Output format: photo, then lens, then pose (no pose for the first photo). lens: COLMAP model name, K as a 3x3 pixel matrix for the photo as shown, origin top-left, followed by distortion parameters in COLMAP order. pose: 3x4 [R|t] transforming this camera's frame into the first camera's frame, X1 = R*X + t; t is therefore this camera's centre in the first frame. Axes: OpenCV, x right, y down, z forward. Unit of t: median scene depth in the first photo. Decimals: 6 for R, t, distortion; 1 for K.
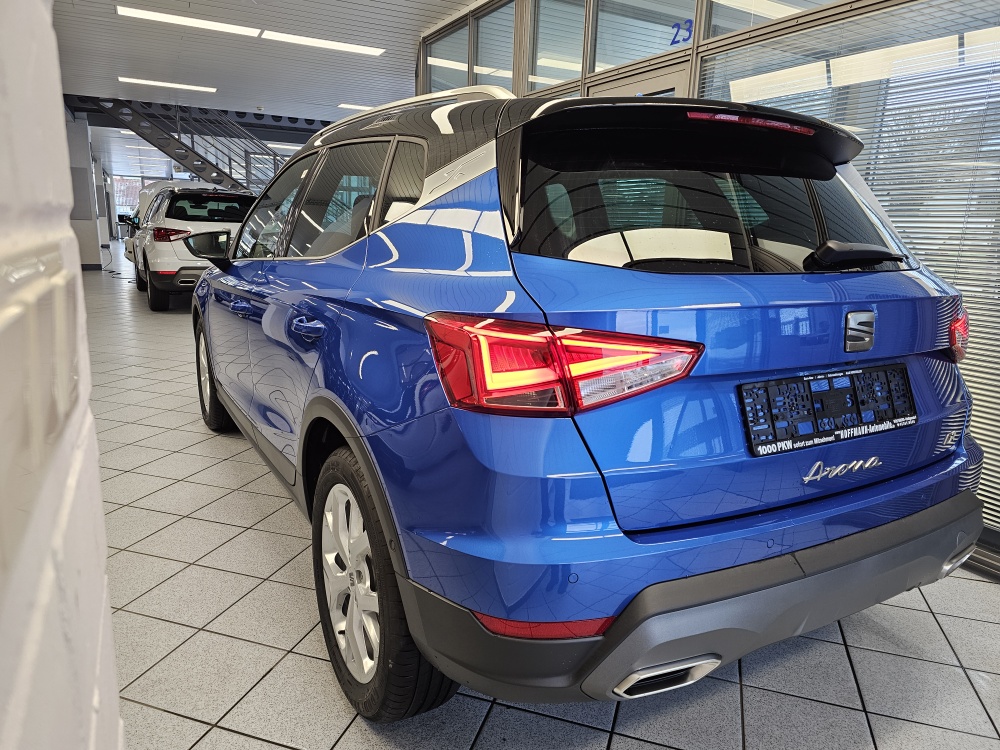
lens RADIAL K [[669.5, 0, 497.2], [0, 669.5, 374.9], [0, 0, 1]] dist [0.052321, -0.055749]
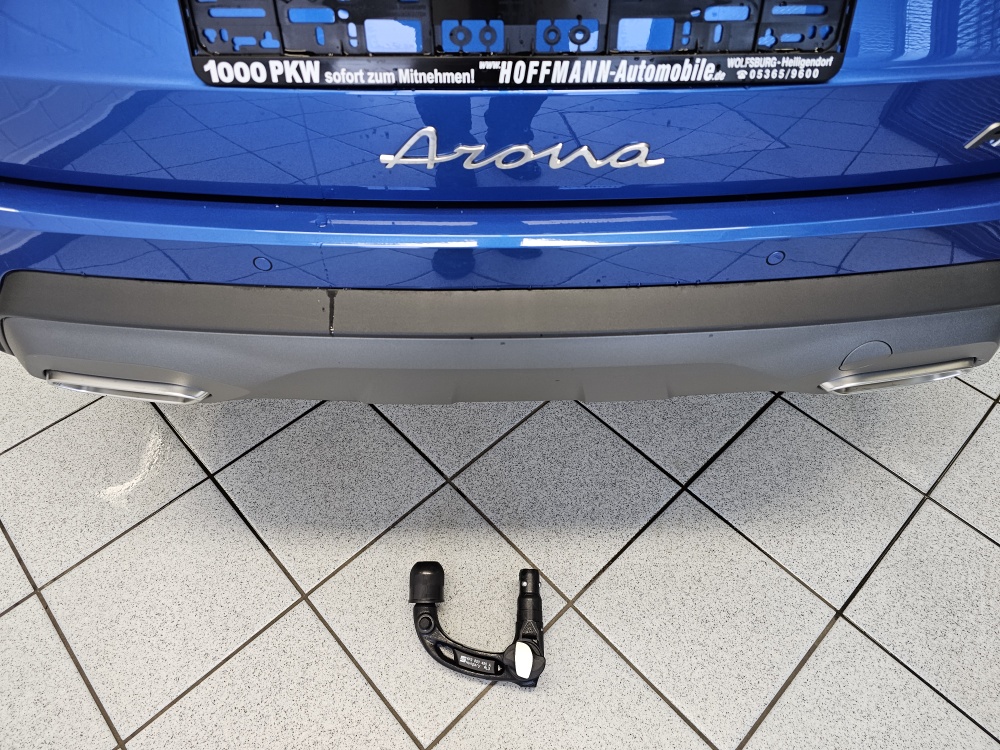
lens RADIAL K [[669.5, 0, 500.0], [0, 669.5, 374.7], [0, 0, 1]] dist [0.052321, -0.055749]
pose [[0.862837, 0.360085, -0.354754, 0.736842], [-0.076067, 0.786317, 0.613122, -0.017196], [0.499725, -0.502040, 0.705854, 0.642198]]
